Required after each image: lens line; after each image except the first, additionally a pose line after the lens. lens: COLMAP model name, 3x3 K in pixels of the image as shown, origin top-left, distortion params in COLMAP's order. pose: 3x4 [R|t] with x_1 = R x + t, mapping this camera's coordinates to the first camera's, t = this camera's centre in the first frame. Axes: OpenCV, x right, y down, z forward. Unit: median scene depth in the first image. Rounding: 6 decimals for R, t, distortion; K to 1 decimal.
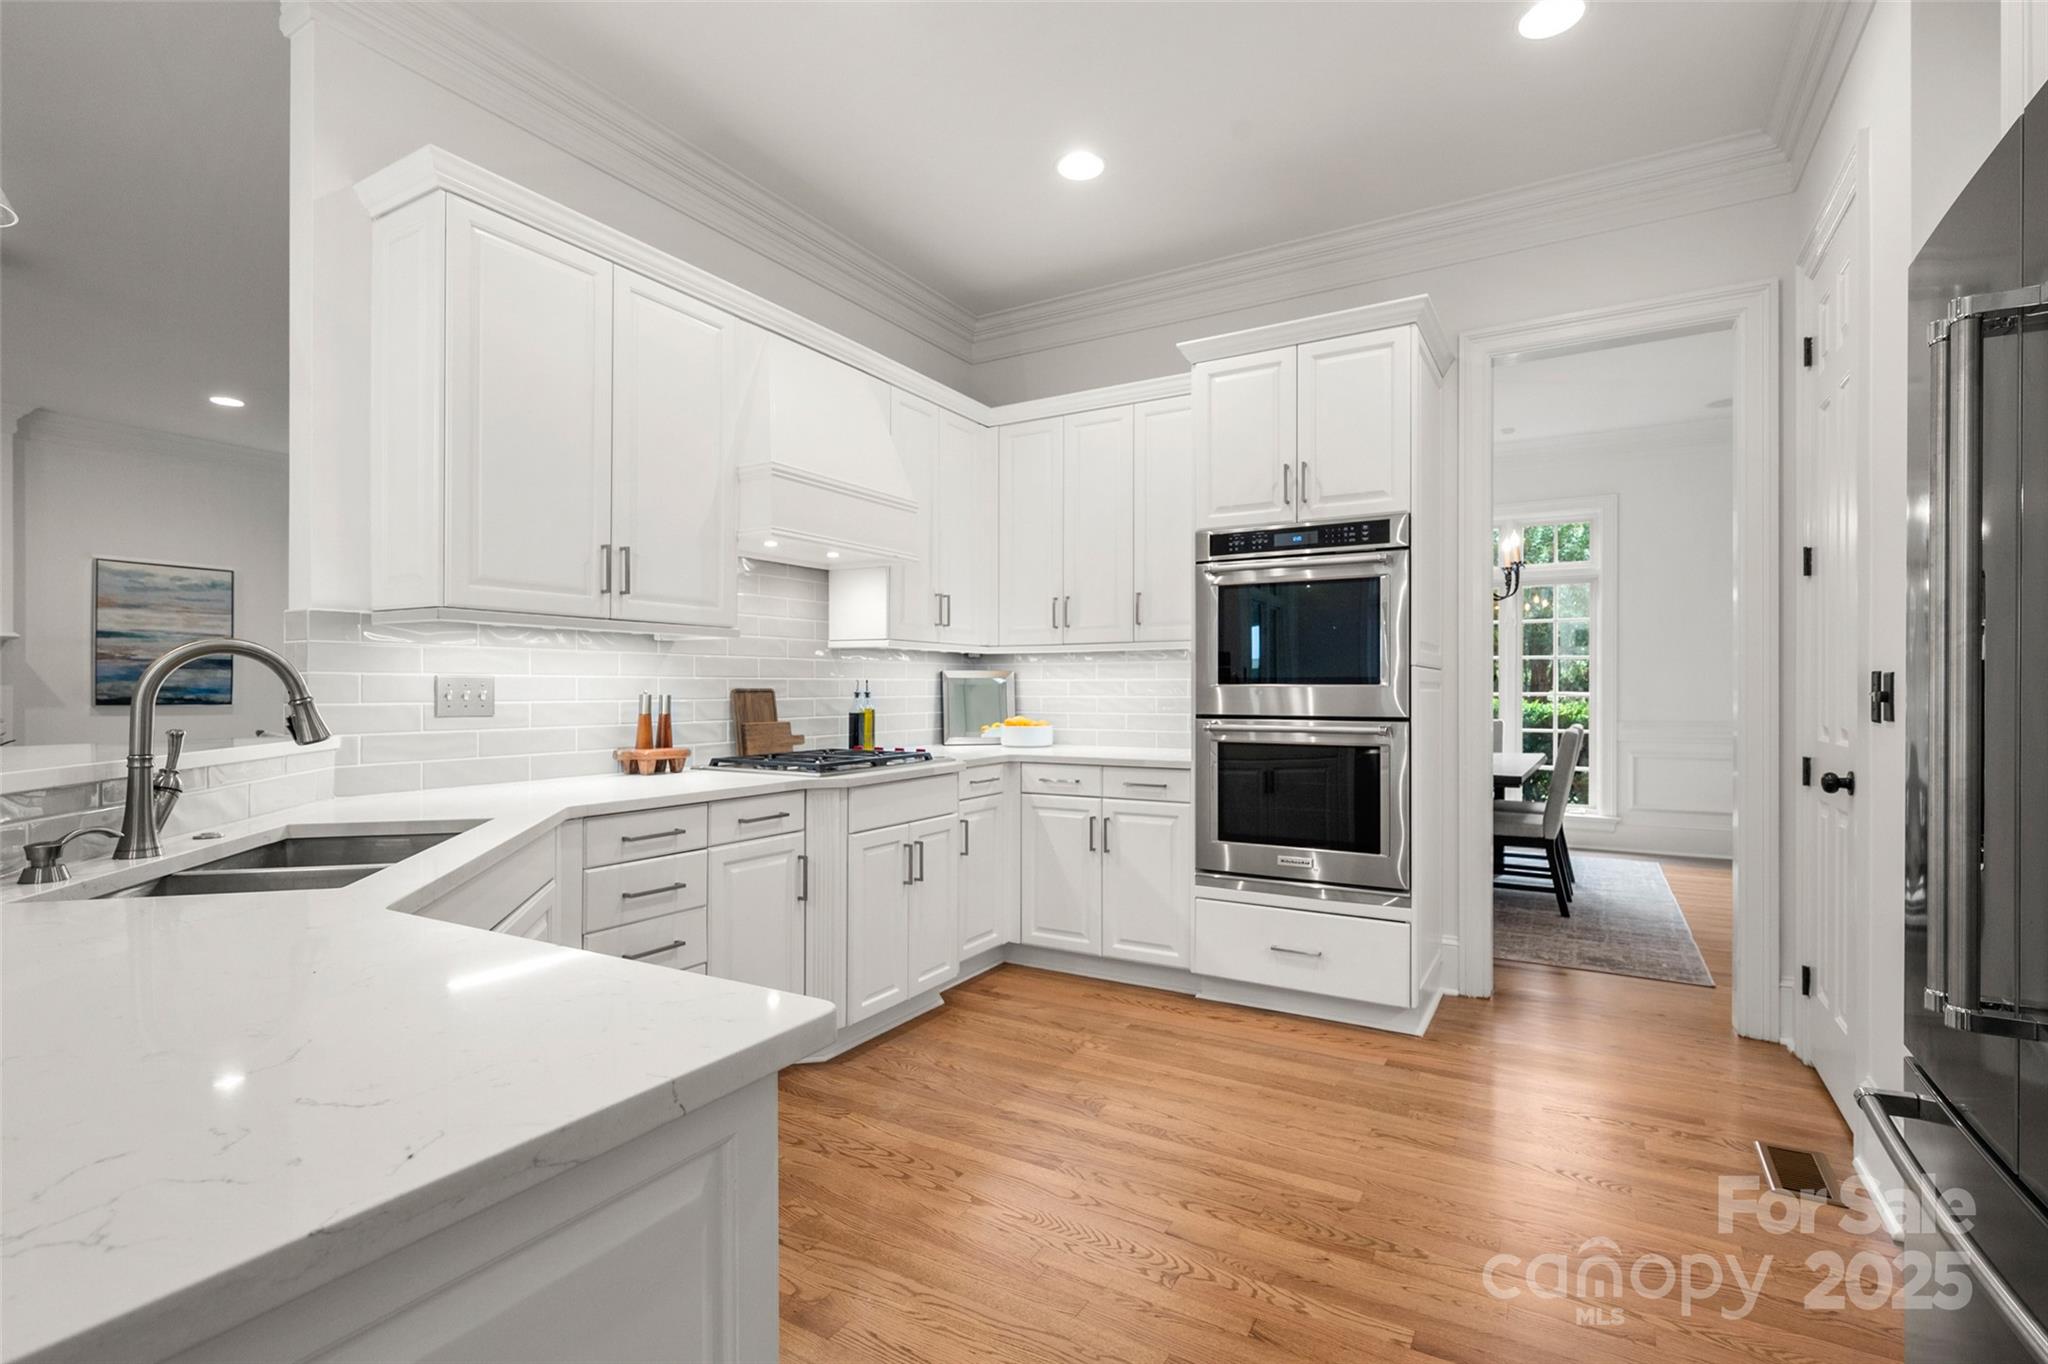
lens RADIAL K [[958.1, 0, 1018.3], [0, 958.1, 689.0], [0, 0, 1]] dist [-0.001478, -0.000550]
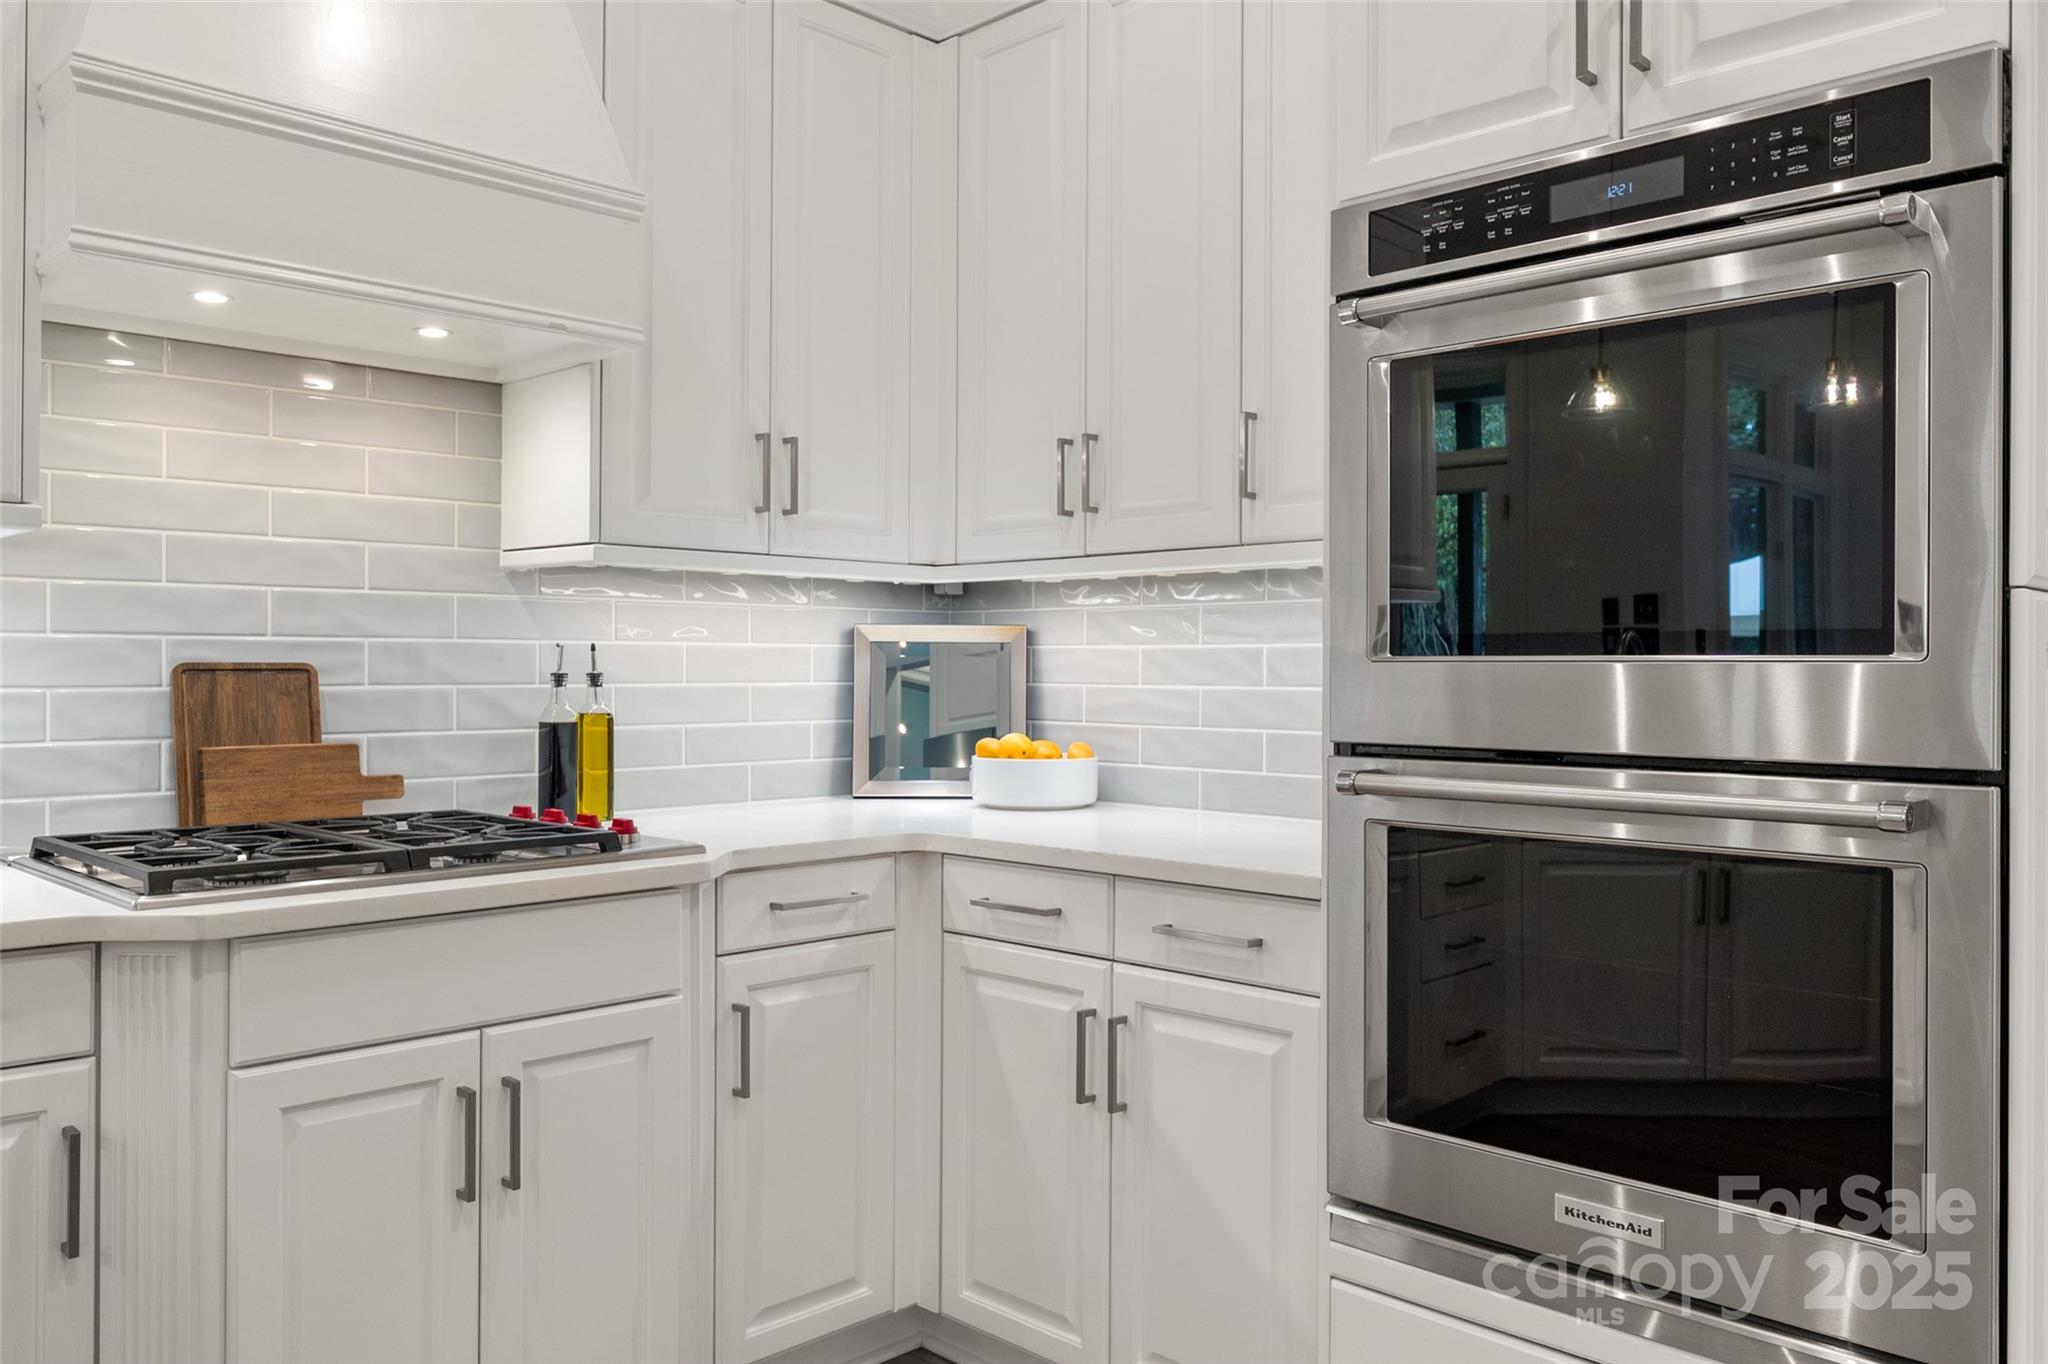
lens RADIAL K [[1565.3, 0, 1031.0], [0, 1565.3, 673.7], [0, 0, 1]] dist [-0.001014, 0.000301]
pose [[0.969619, 0.005421, -0.244561, 0.206952], [-0.004704, 0.999983, 0.003518, 0.000170], [0.244576, -0.002260, 0.969628, 0.409926]]
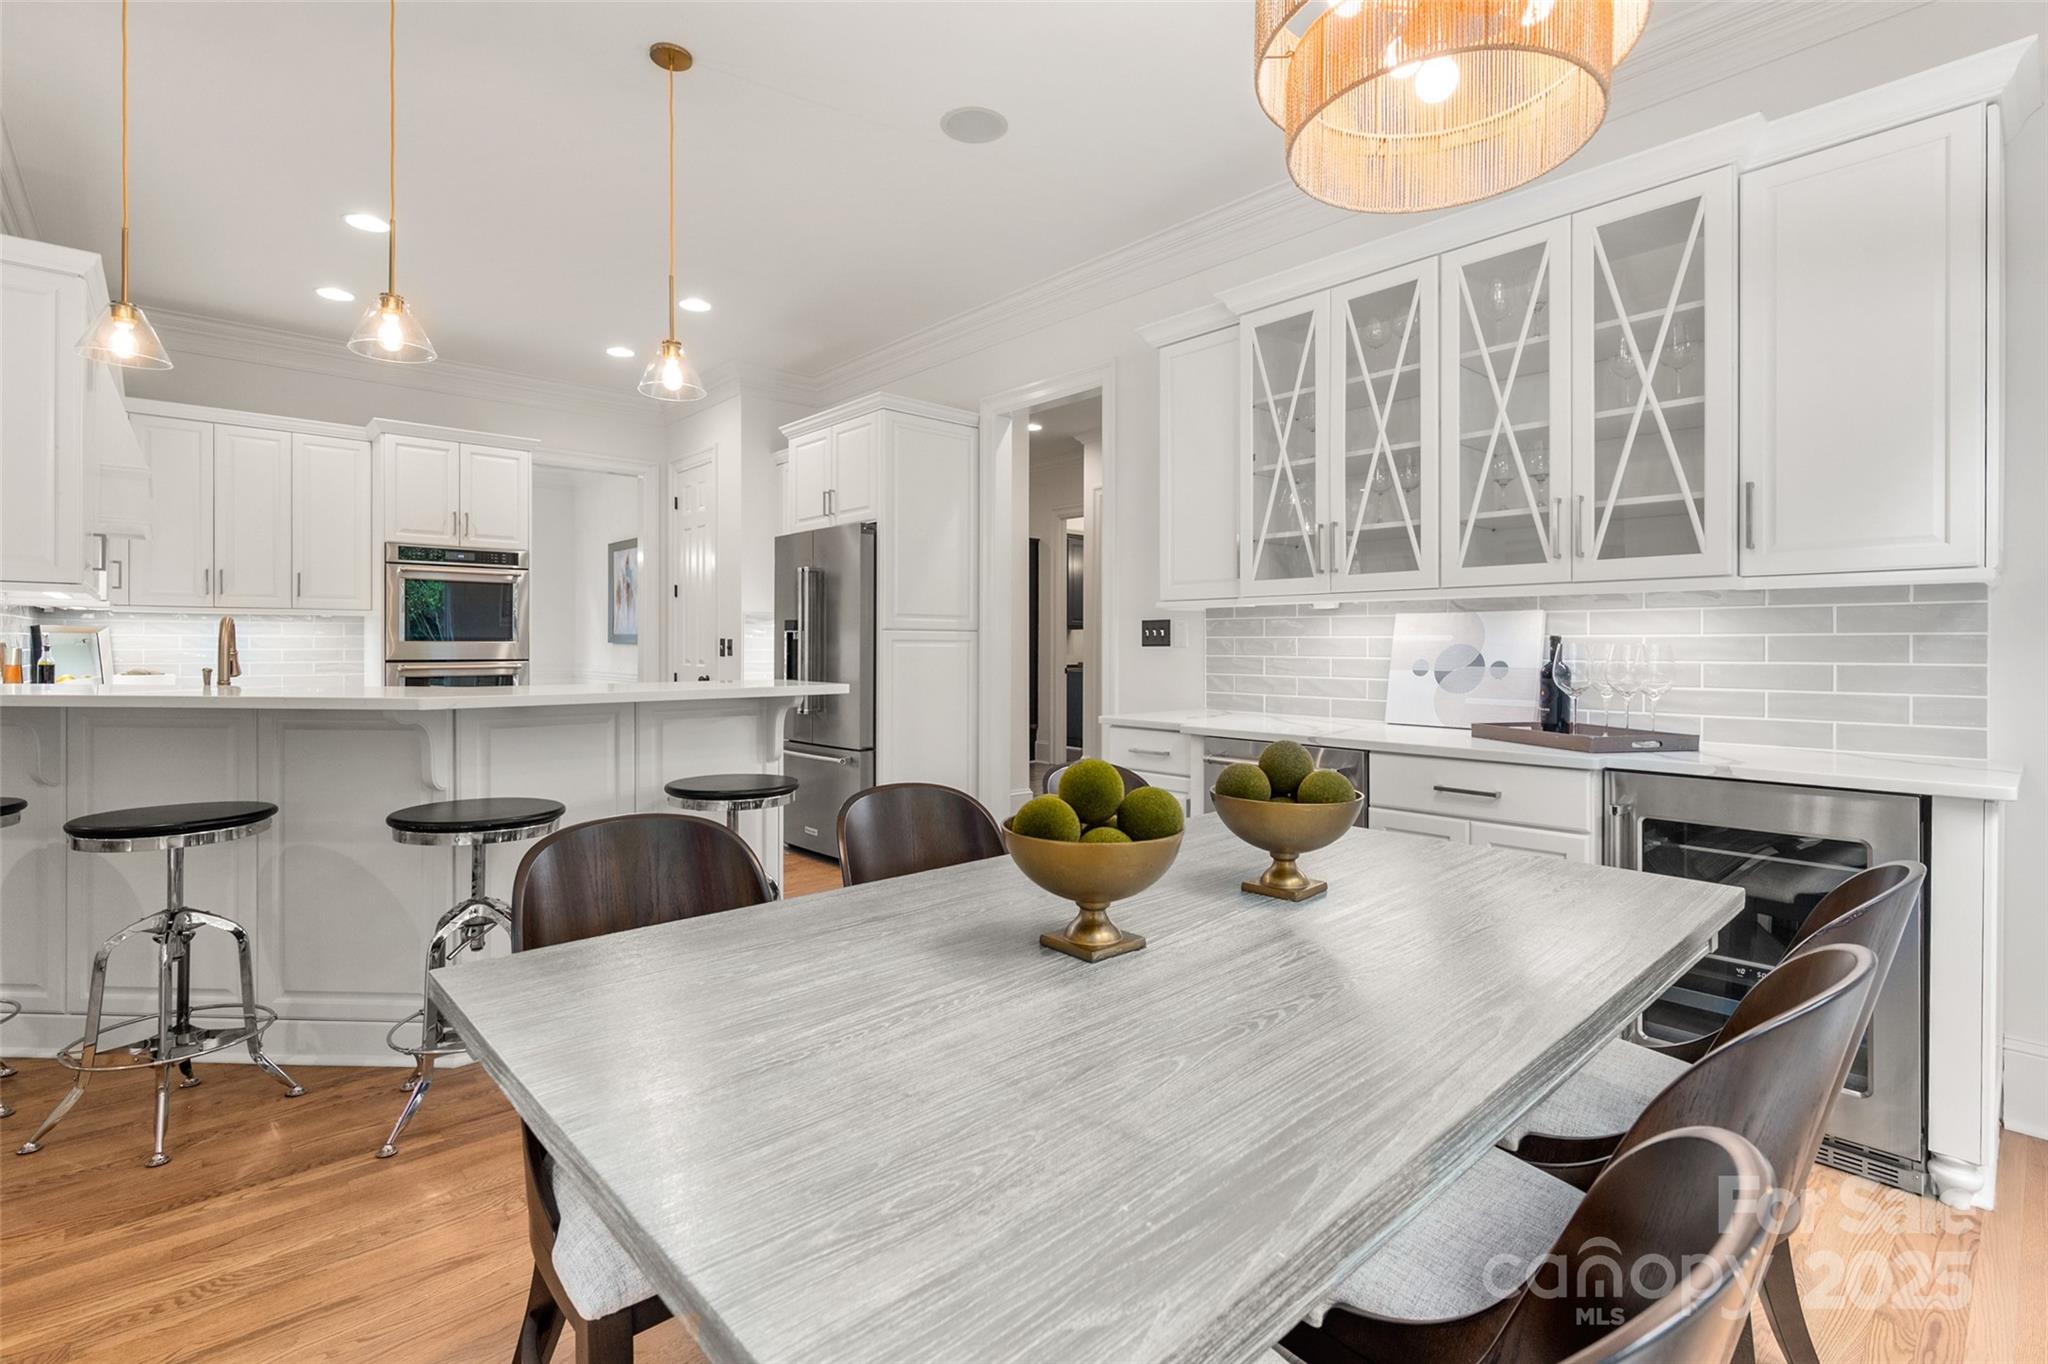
lens RADIAL K [[940.1, 0, 1030.1], [0, 940.1, 647.0], [0, 0, 1]] dist [0.000130, -0.000001]
pose [[0.292294, -0.000714, 0.956328, -0.916426], [-0.004483, 0.999988, 0.002116, -0.002094], [-0.956318, -0.004906, 0.292288, -0.420581]]
